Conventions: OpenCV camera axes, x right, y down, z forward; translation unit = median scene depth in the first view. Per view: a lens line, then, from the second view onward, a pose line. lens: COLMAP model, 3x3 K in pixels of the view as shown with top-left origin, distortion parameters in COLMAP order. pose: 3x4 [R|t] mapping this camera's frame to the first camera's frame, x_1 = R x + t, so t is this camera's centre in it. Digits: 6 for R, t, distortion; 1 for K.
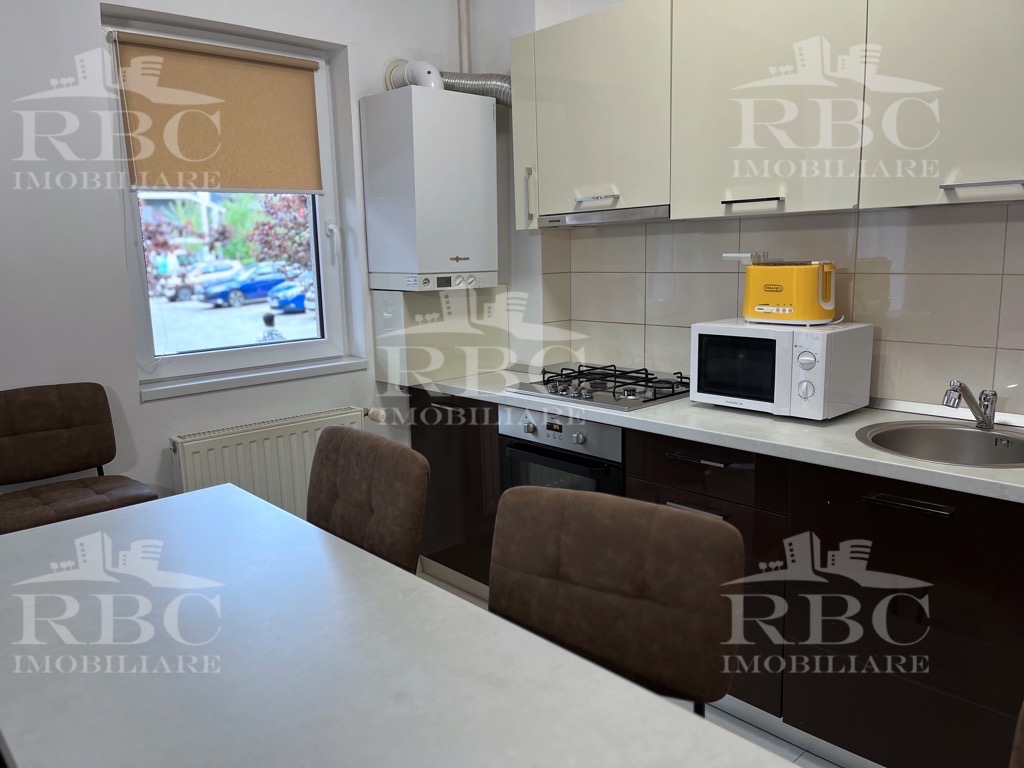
lens RADIAL K [[782.9, 0, 512.0], [0, 782.9, 384.0], [0, 0, 1]] dist [0.115408, -0.196226]
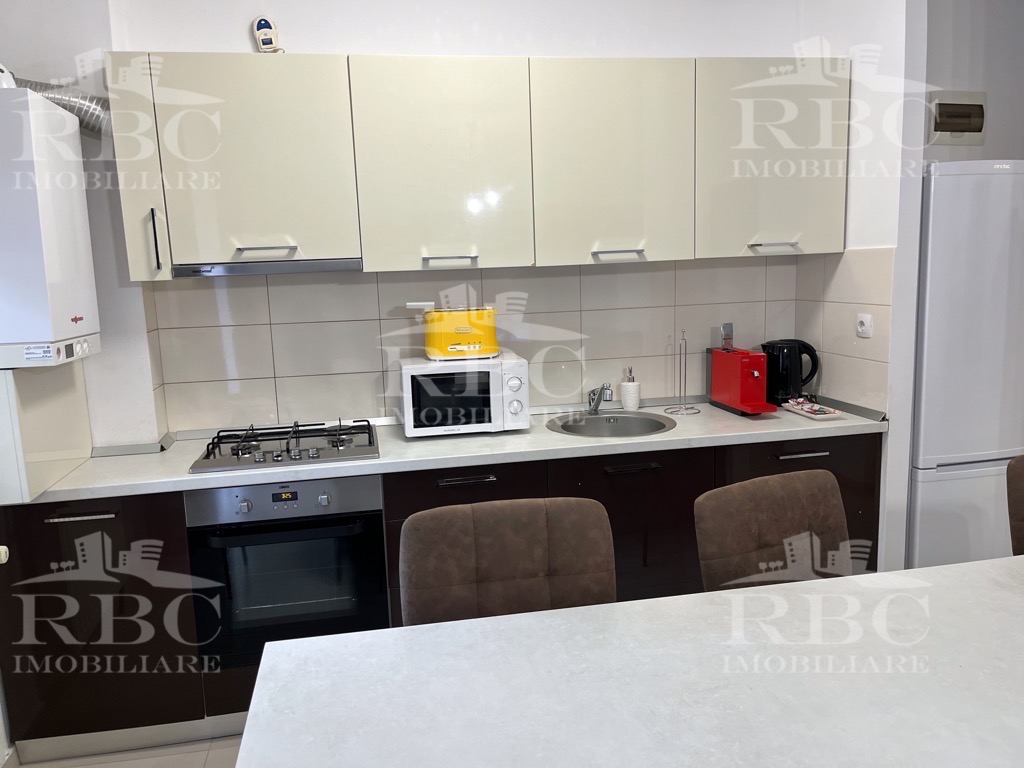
lens RADIAL K [[782.9, 0, 512.0], [0, 782.9, 384.0], [0, 0, 1]] dist [0.115408, -0.196226]
pose [[0.517212, -0.122234, 0.847084, -0.623852], [0.164543, 0.985486, 0.041739, -0.074781], [-0.839891, 0.117794, 0.529818, 0.304404]]
